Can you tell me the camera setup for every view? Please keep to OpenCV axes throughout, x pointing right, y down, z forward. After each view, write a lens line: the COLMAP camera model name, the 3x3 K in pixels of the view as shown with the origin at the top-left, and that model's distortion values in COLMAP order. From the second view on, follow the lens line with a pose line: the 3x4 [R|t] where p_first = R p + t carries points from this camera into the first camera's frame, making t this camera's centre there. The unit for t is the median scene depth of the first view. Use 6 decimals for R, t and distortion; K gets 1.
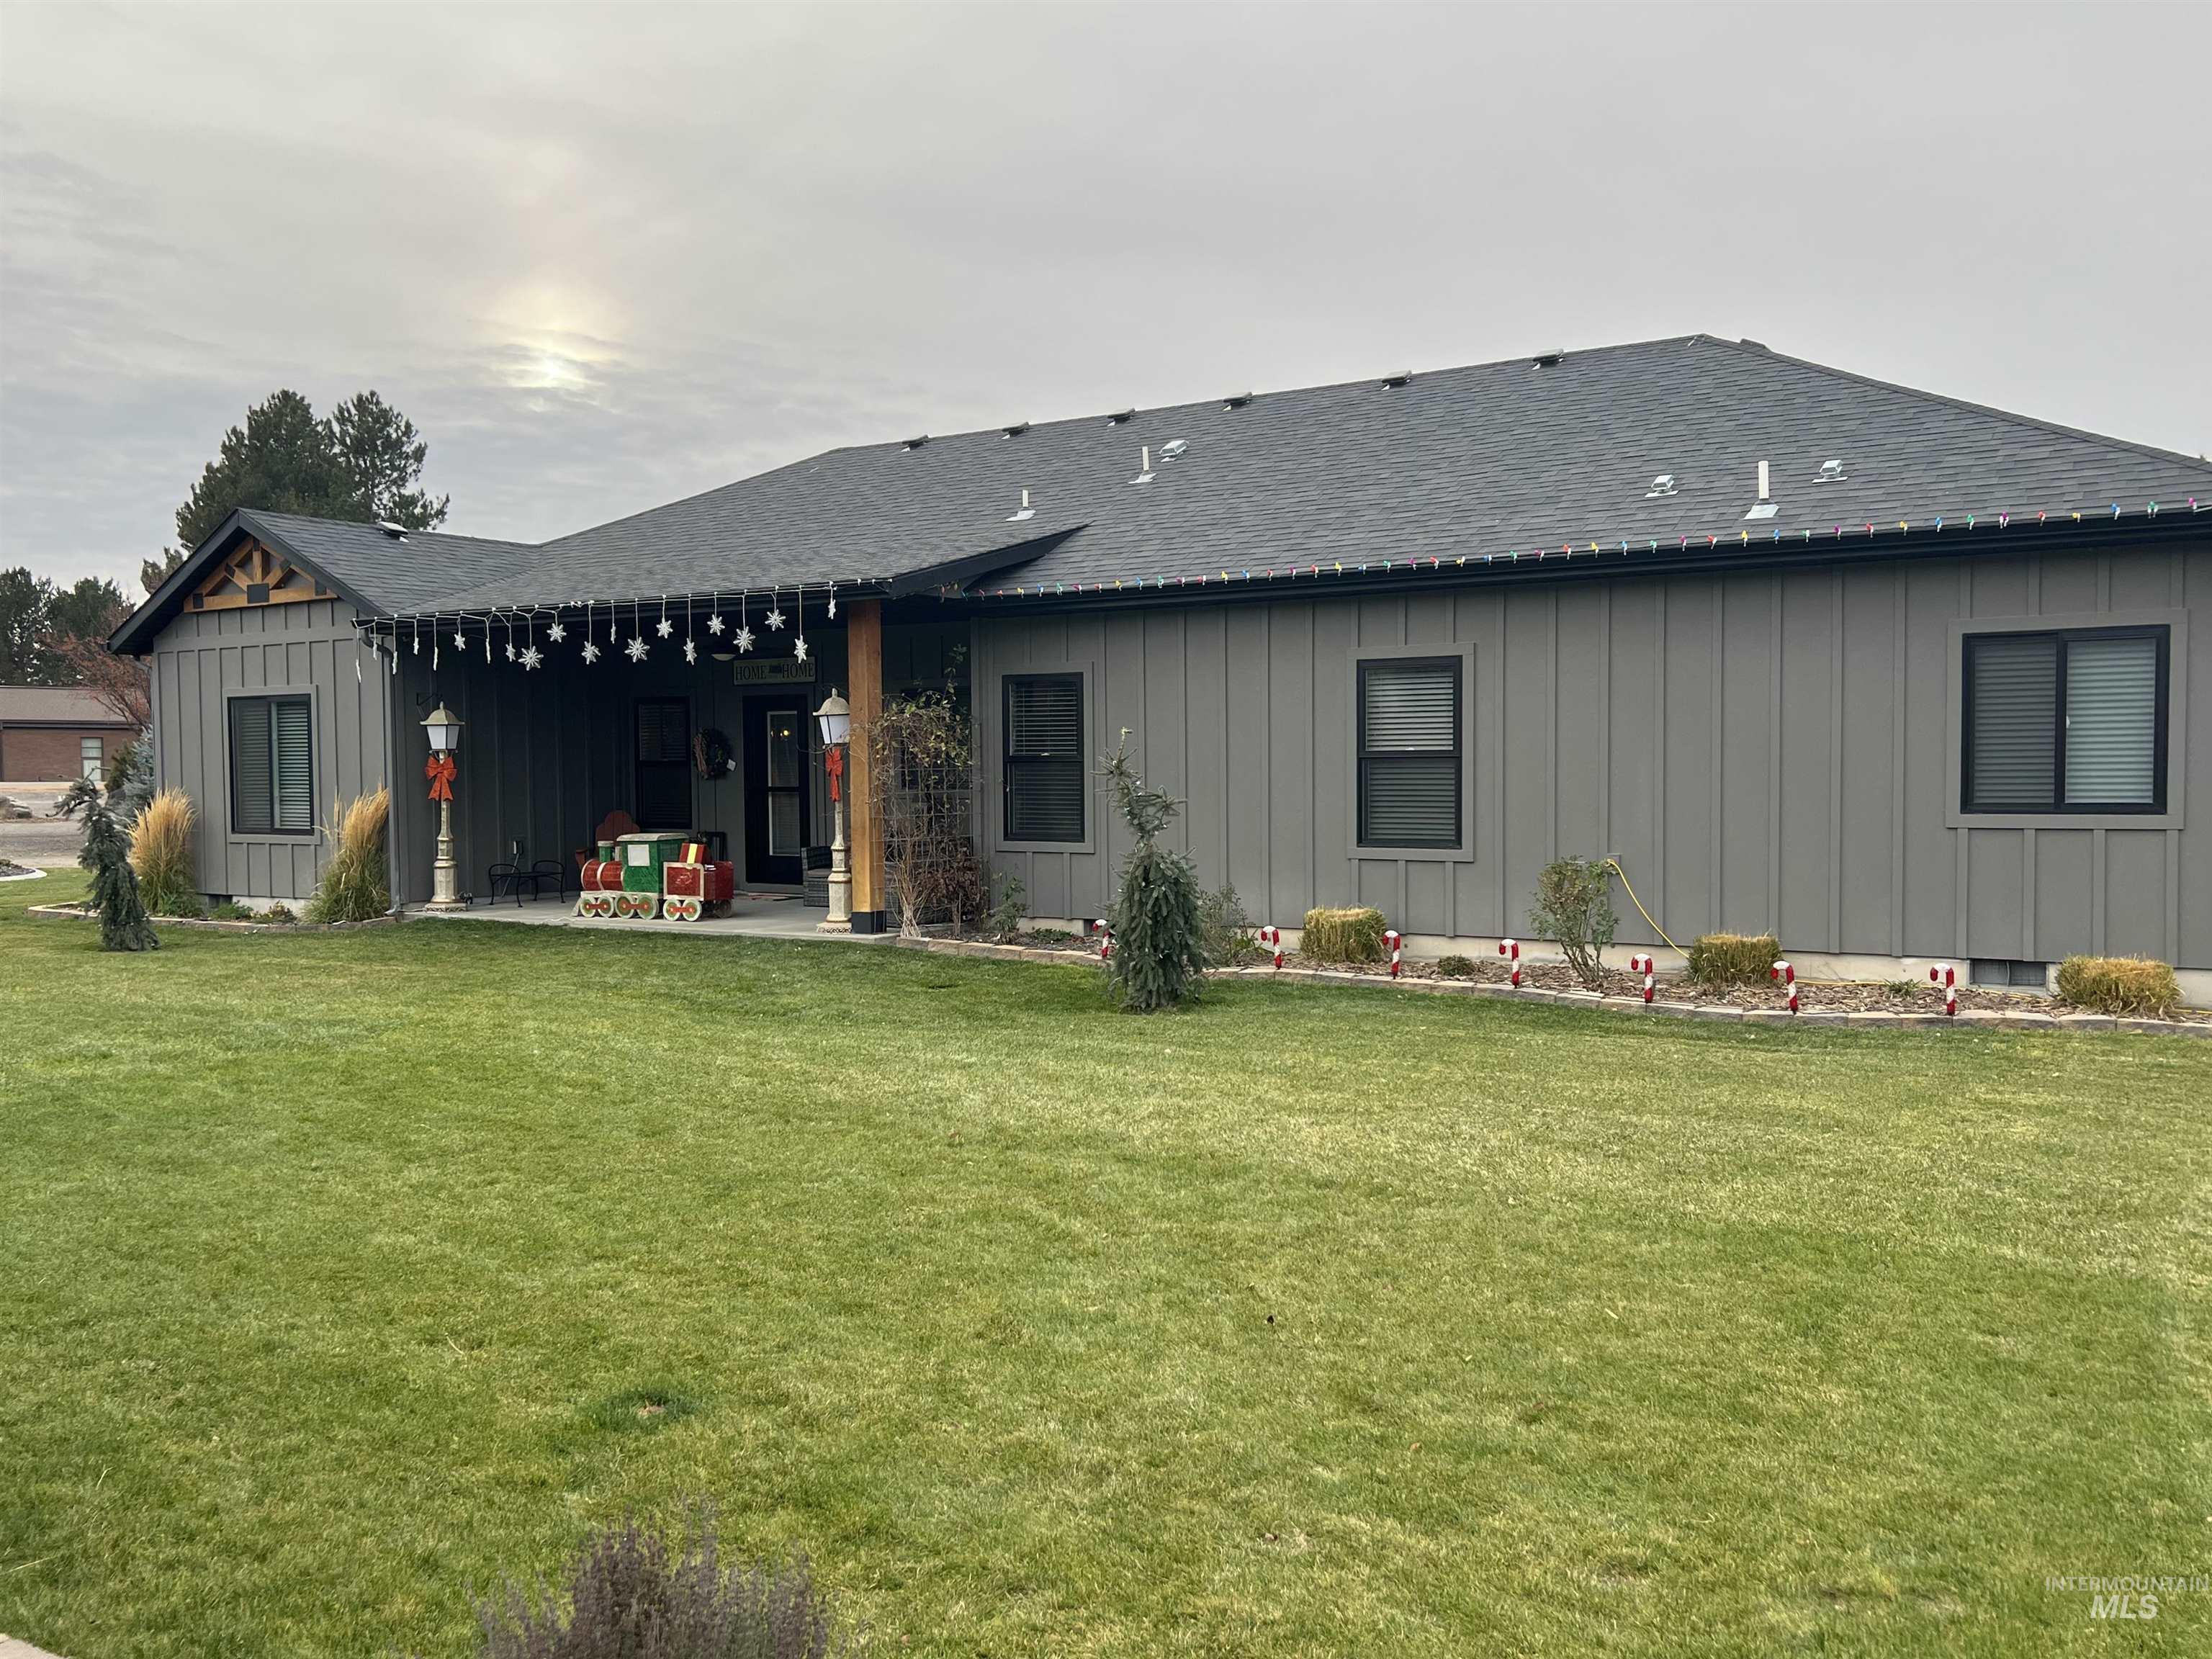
lens RADIAL K [[1887.3, 0, 1102.0], [0, 1887.3, 827.1], [0, 0, 1]] dist [0.059392, -0.029202]
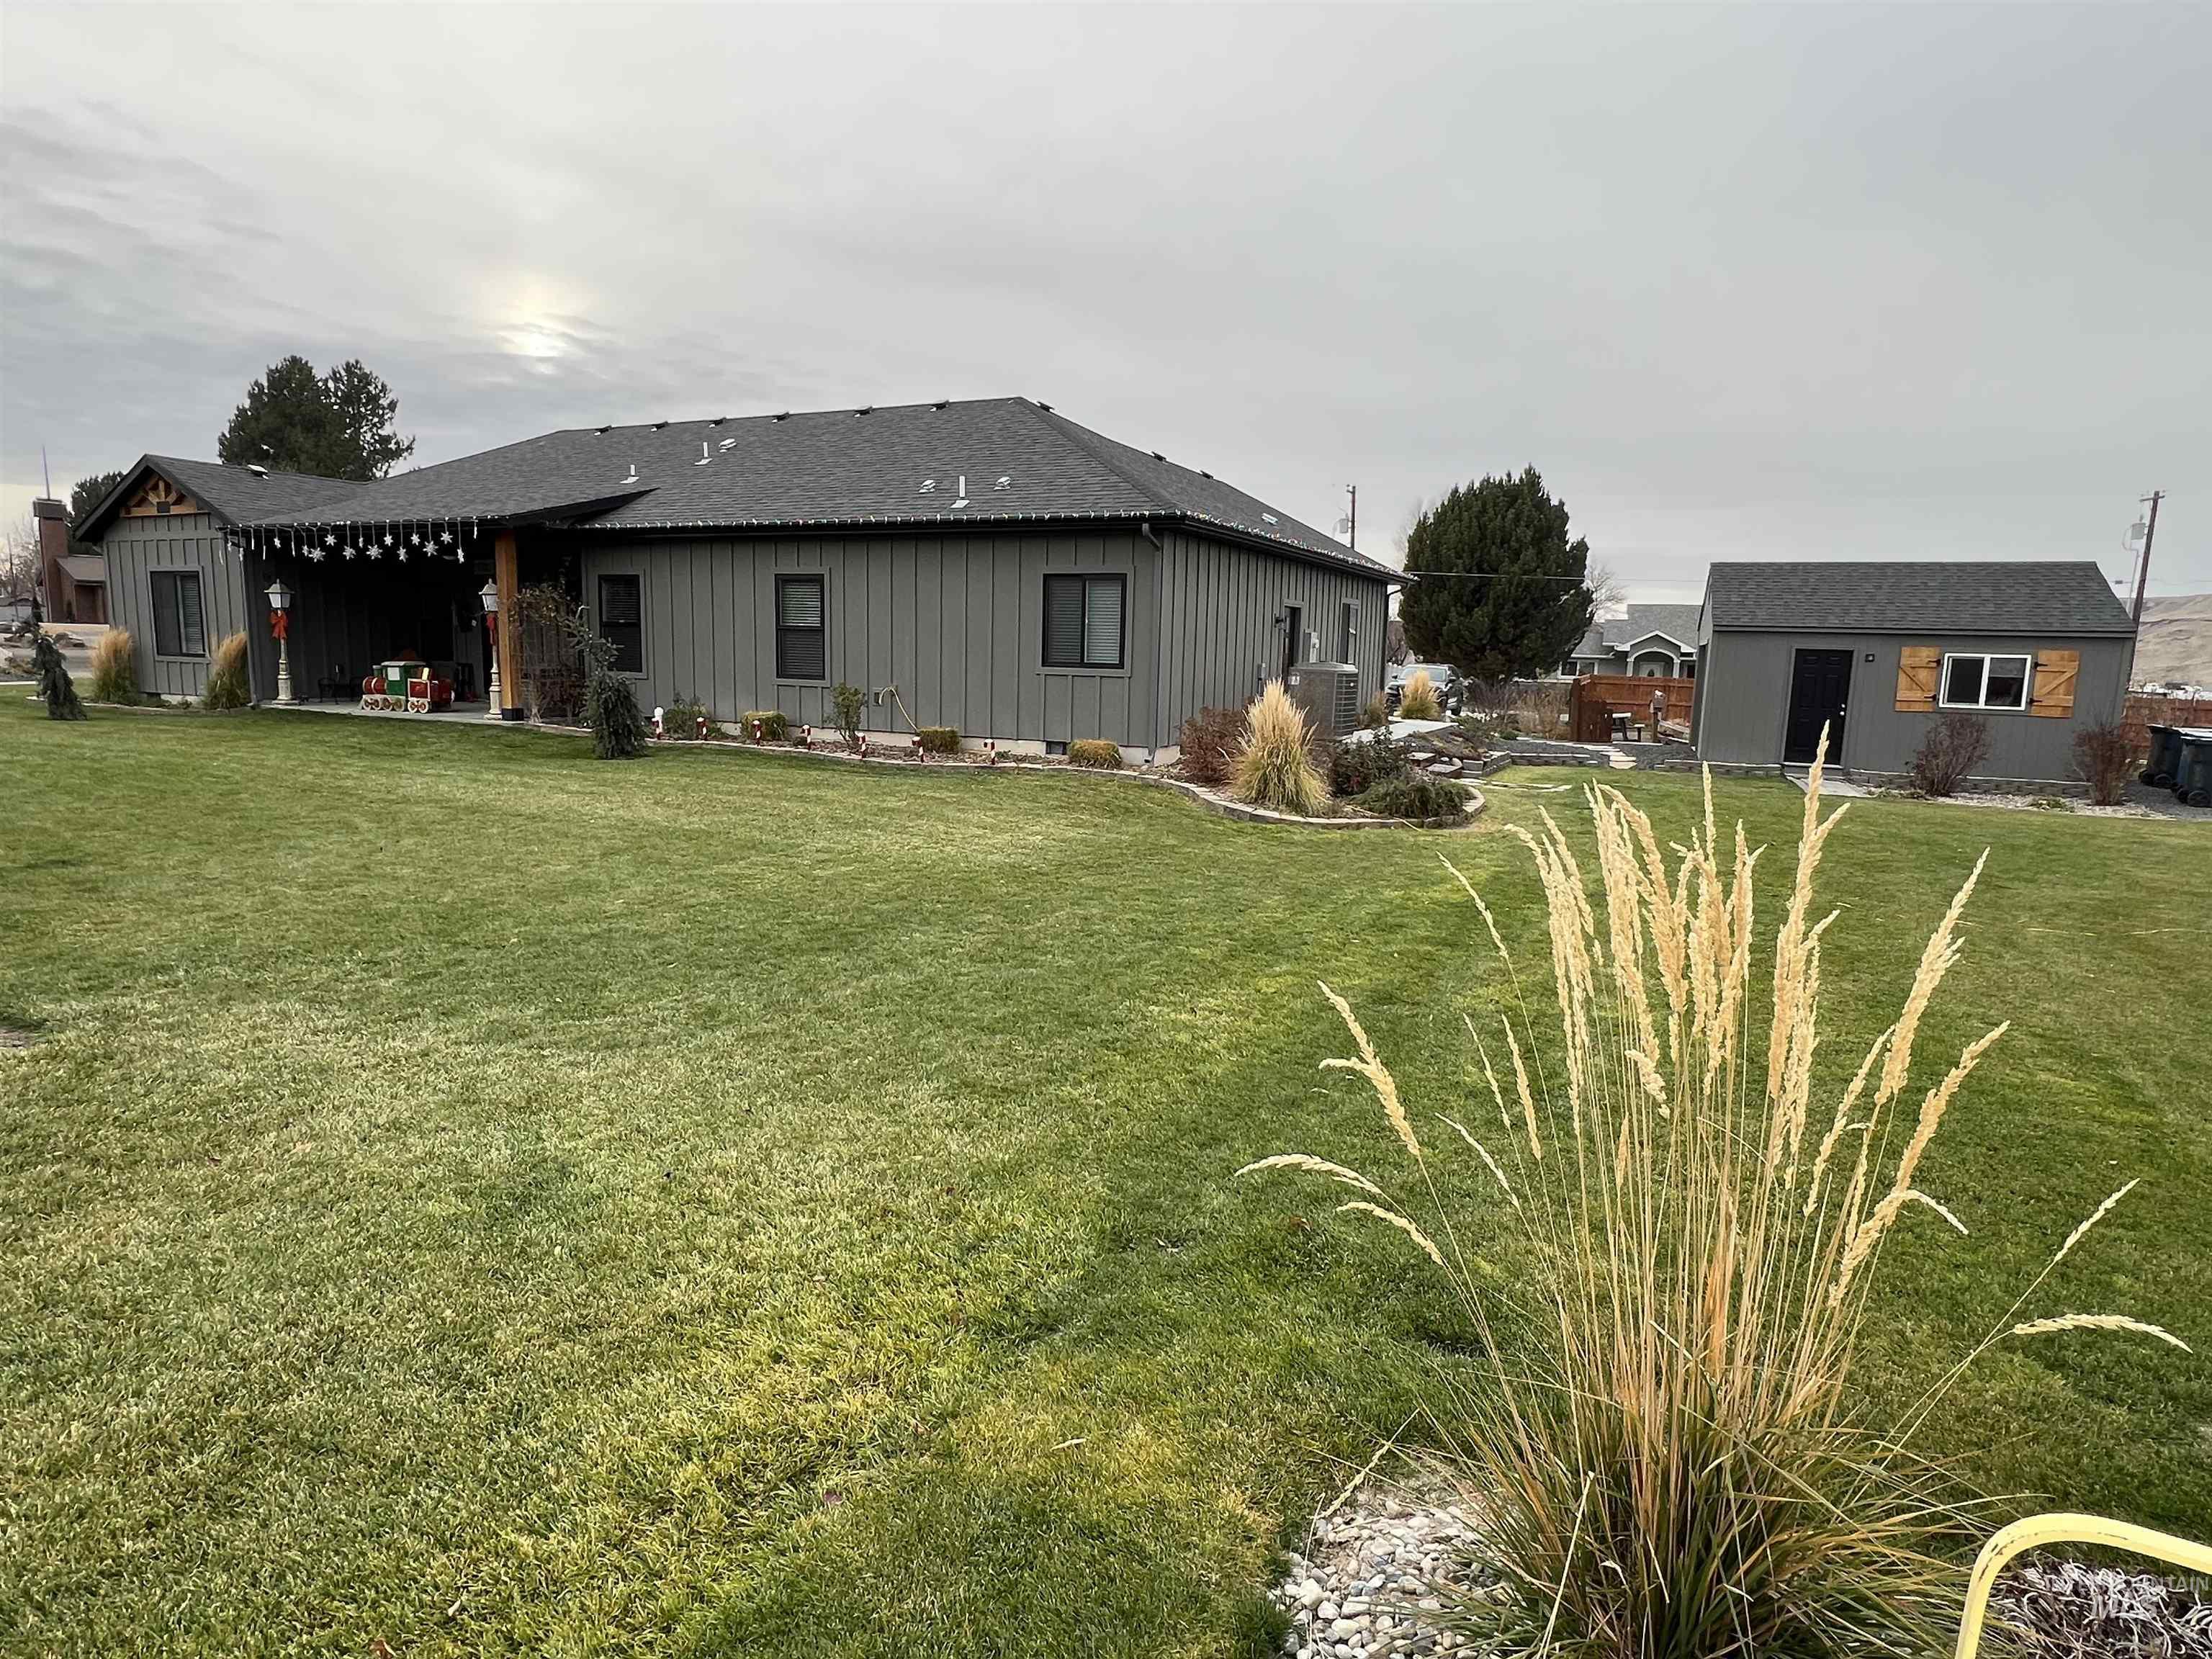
lens RADIAL K [[1231.2, 0, 1112.3], [0, 1231.2, 833.9], [0, 0, 1]] dist [-0.002086, -0.002924]
pose [[0.990274, 0.009476, 0.138805, 0.249197], [-0.026694, 0.992083, 0.122715, 0.004577], [-0.136543, -0.125226, 0.982687, -0.201858]]
